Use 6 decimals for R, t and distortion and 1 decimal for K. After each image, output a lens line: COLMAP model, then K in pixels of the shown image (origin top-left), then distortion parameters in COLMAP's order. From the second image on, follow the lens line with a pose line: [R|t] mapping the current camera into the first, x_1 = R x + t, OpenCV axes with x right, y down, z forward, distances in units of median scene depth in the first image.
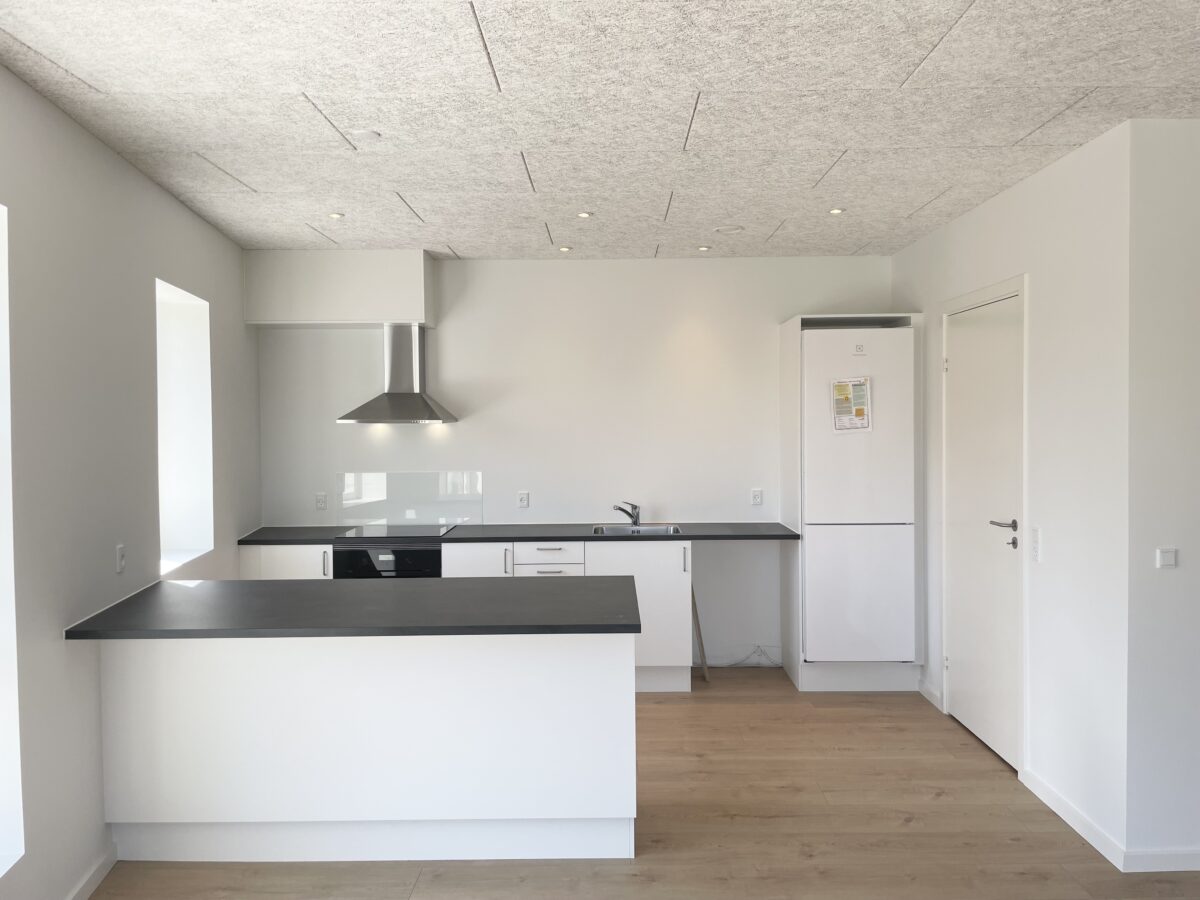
lens RADIAL K [[909.0, 0, 600.6], [0, 909.0, 448.9], [0, 0, 1]] dist [0.002341, 0.000803]
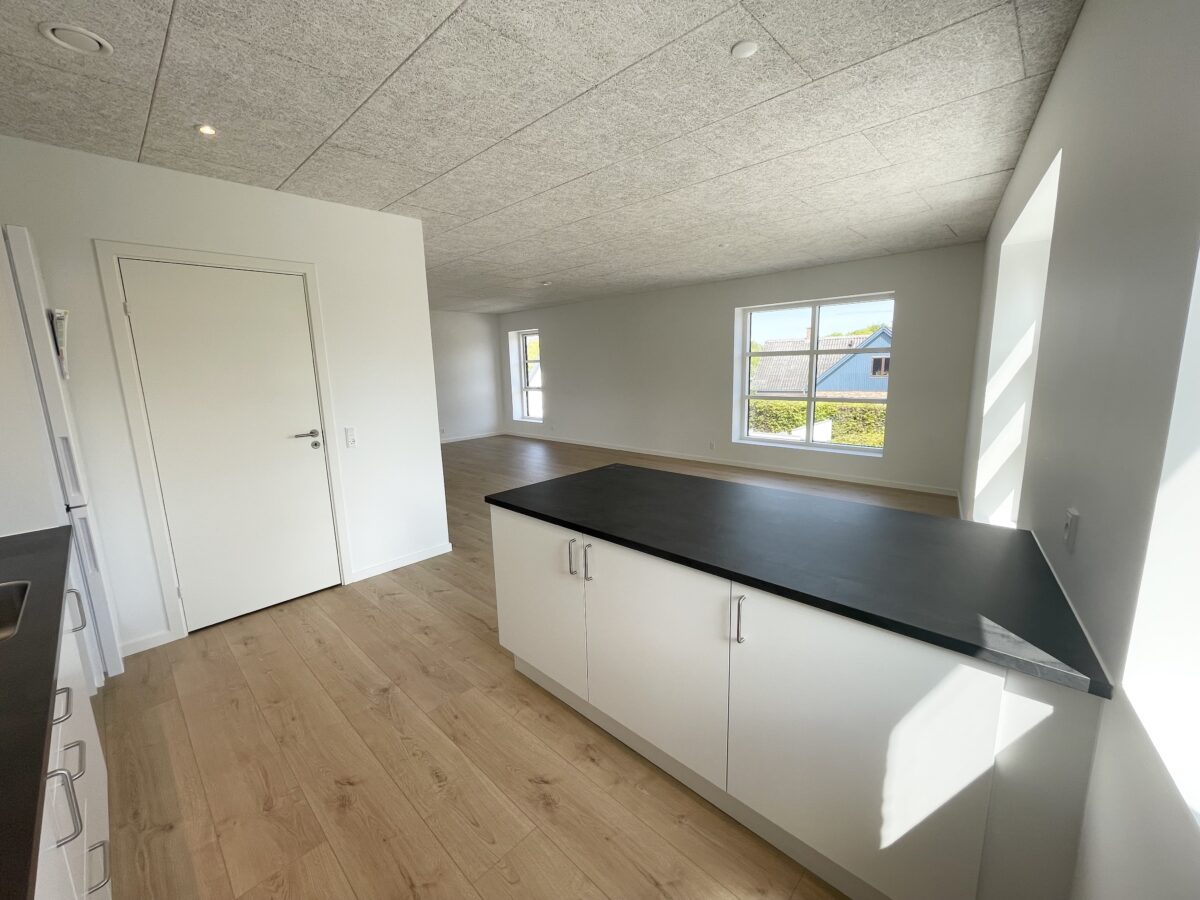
lens RADIAL K [[481.7, 0, 599.9], [0, 481.7, 446.8], [0, 0, 1]] dist [0.000579, 0.000098]
pose [[-0.729841, -0.096497, 0.676772, -0.432408], [0.048907, 0.980080, 0.192486, -0.024538], [-0.681865, 0.173583, -0.710583, 1.247003]]
